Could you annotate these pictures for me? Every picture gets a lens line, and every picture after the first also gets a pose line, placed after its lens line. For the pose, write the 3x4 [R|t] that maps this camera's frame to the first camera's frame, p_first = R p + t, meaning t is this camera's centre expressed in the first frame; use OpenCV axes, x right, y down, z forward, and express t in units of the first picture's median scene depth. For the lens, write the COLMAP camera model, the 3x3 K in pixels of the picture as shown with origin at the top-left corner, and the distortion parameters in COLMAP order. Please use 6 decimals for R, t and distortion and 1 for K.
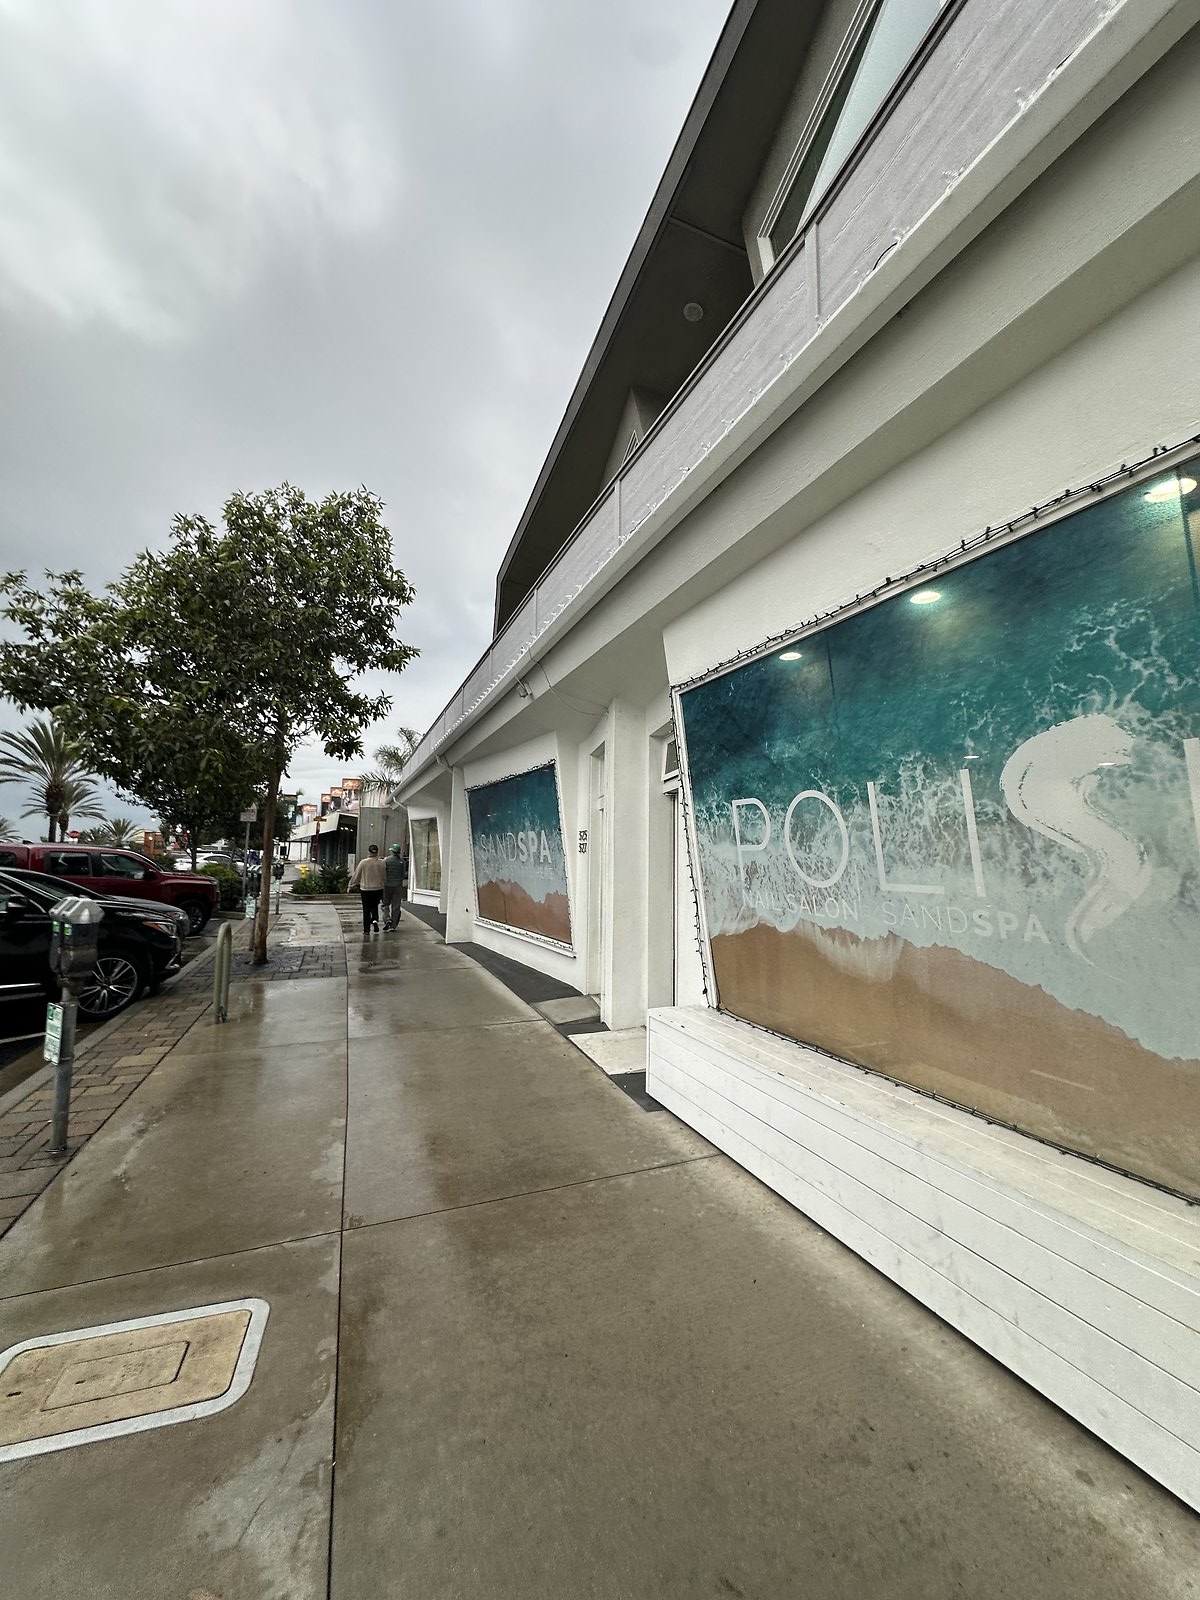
lens RADIAL K [[647.7, 0, 600.0], [0, 647.7, 800.0], [0, 0, 1]] dist [0.030166, -0.000022]
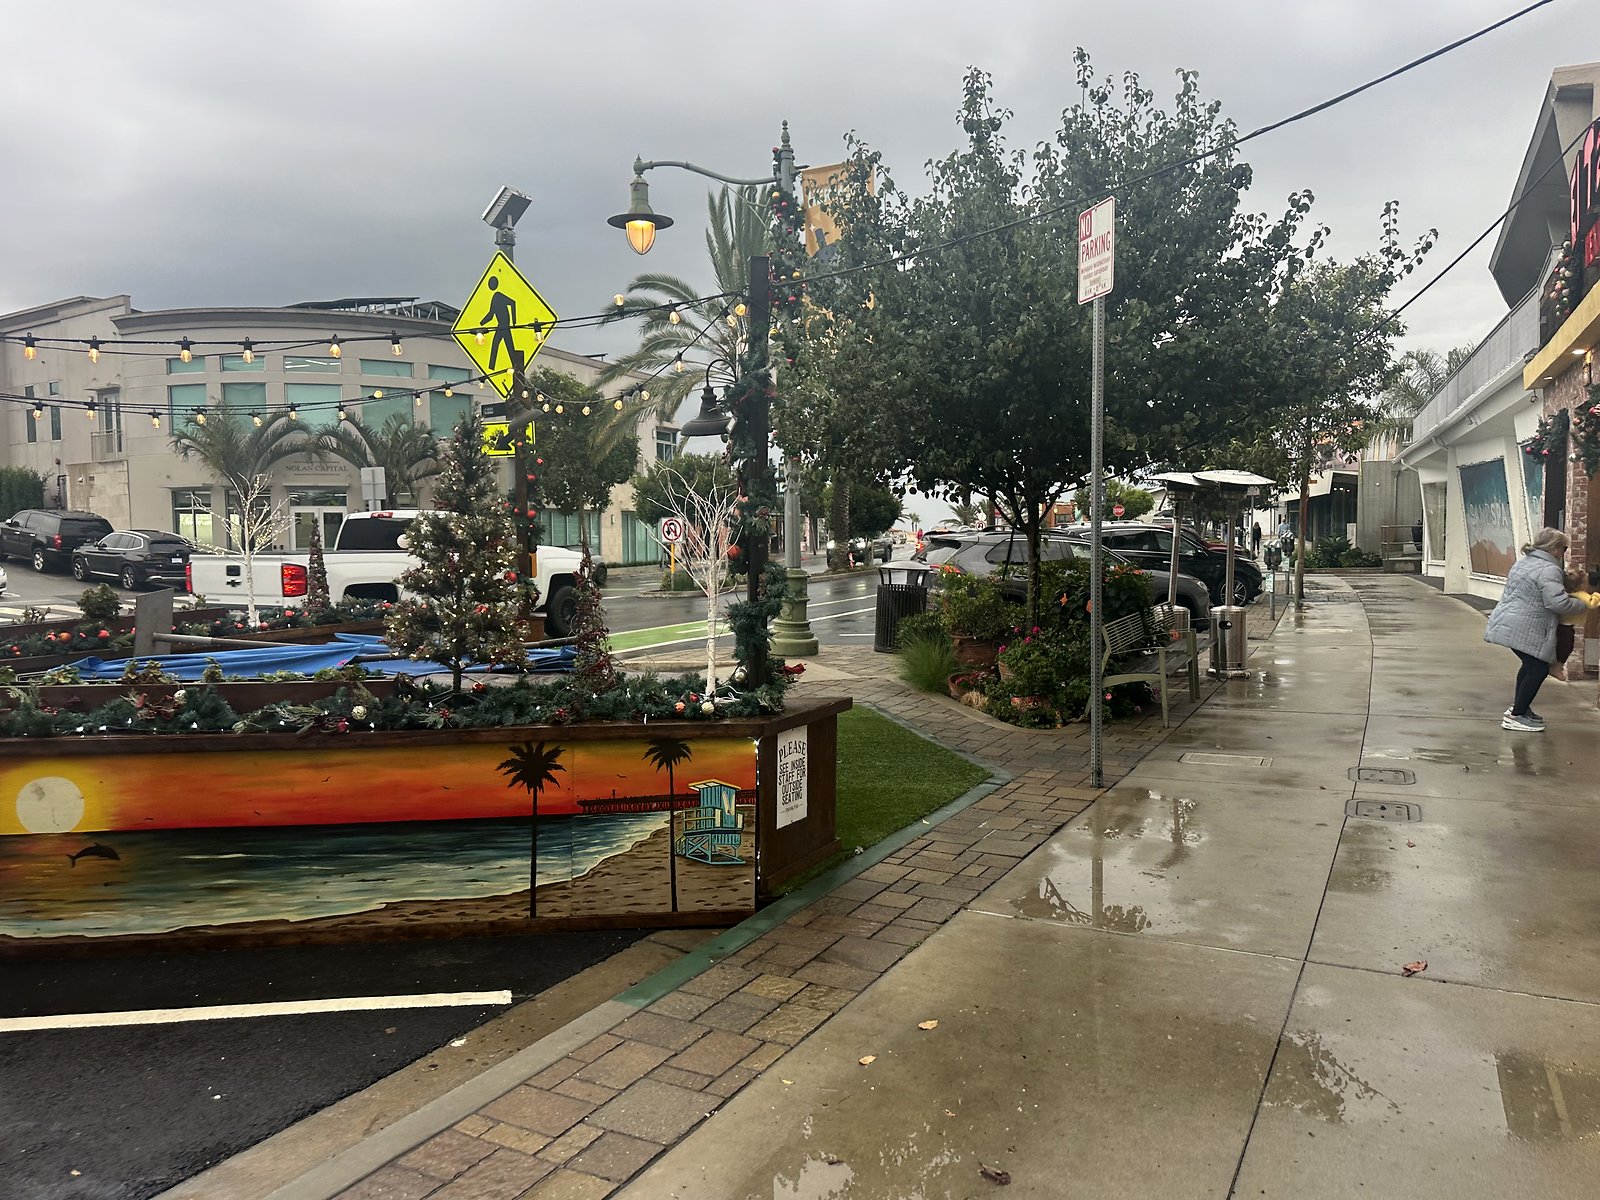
lens RADIAL K [[1159.0, 0, 800.0], [0, 1159.0, 600.0], [0, 0, 1]] dist [-0.000249, -0.002712]
pose [[0.696955, 0.028475, -0.716549, 0.417810], [0.075660, 0.990714, 0.112962, -0.090397], [0.713112, -0.132944, 0.688329, -1.179278]]
